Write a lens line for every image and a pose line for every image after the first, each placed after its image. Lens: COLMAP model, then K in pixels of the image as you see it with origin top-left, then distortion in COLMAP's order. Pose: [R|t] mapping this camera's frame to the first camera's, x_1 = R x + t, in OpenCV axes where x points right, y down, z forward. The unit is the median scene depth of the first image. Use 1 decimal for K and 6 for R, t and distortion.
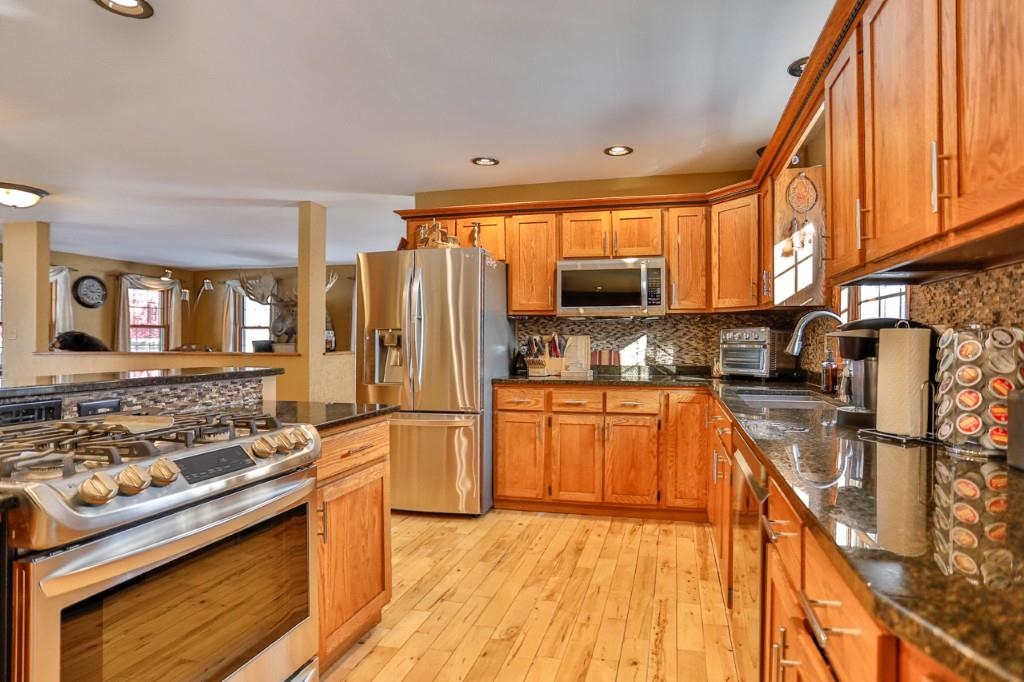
lens RADIAL K [[526.1, 0, 548.1], [0, 526.1, 355.1], [0, 0, 1]] dist [-0.064712, 0.042448]
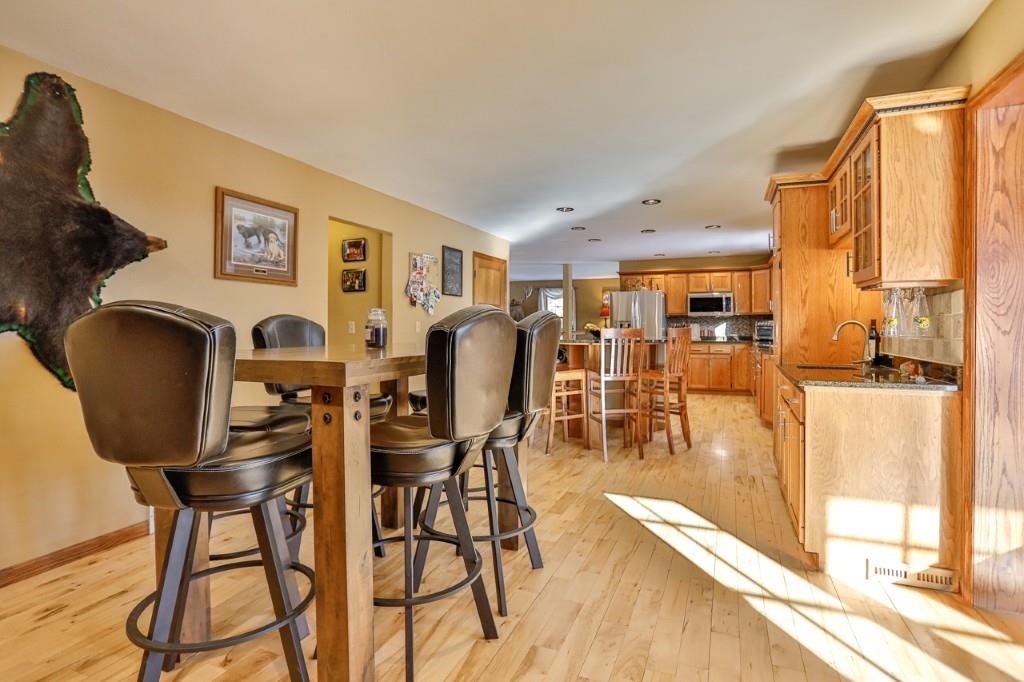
lens RADIAL K [[516.7, 0, 520.2], [0, 516.7, 337.7], [0, 0, 1]] dist [-0.062483, 0.038354]
pose [[0.989875, 0.002182, -0.141928, -0.448876], [-0.002948, 0.999982, -0.005193, 0.046841], [0.141914, 0.005559, 0.989863, -1.612363]]
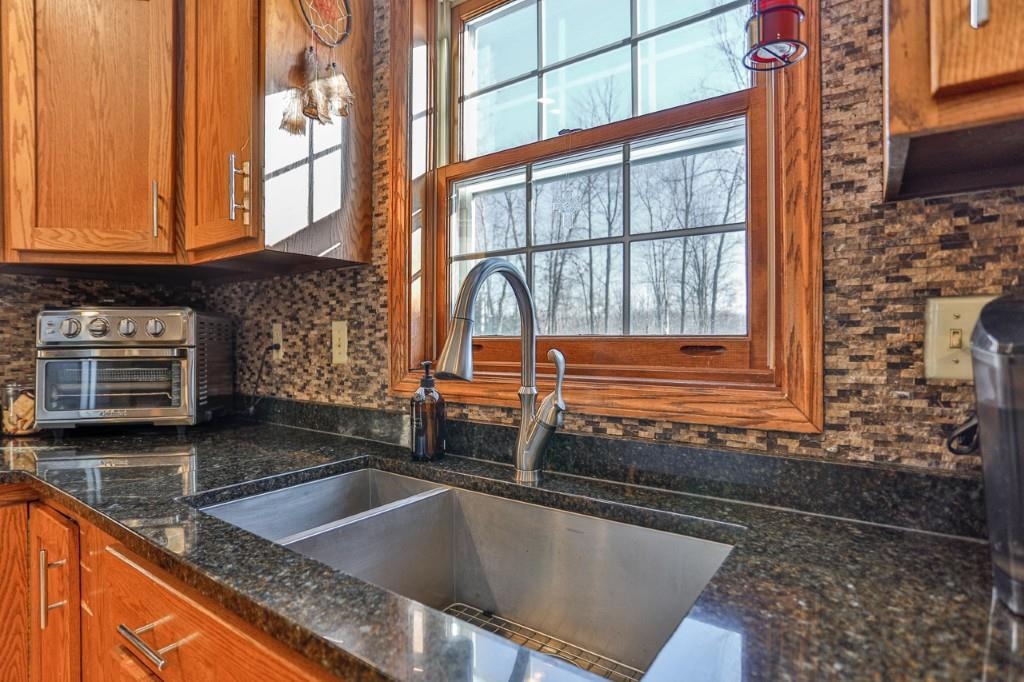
lens RADIAL K [[516.7, 0, 520.2], [0, 516.7, 337.7], [0, 0, 1]] dist [-0.062483, 0.038354]
pose [[0.373120, -0.002788, 0.927779, 0.130731], [0.028659, 0.999553, -0.008522, -0.016832], [-0.927341, 0.029769, 0.373033, 0.579178]]
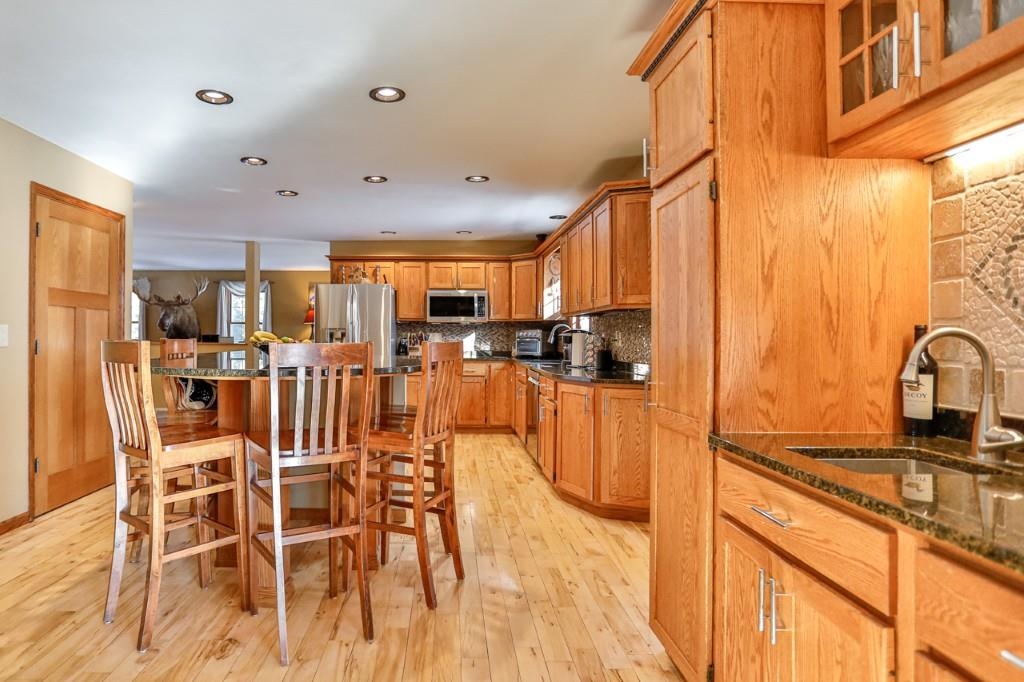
lens RADIAL K [[597.0, 0, 451.3], [0, 597.0, 336.5], [0, 0, 1]] dist [-0.033902, 0.000741]
pose [[0.970754, 0.007722, 0.239952, -0.402520], [-0.001411, 0.999649, -0.026462, 0.028212], [-0.240072, 0.025349, 0.970424, -0.997581]]
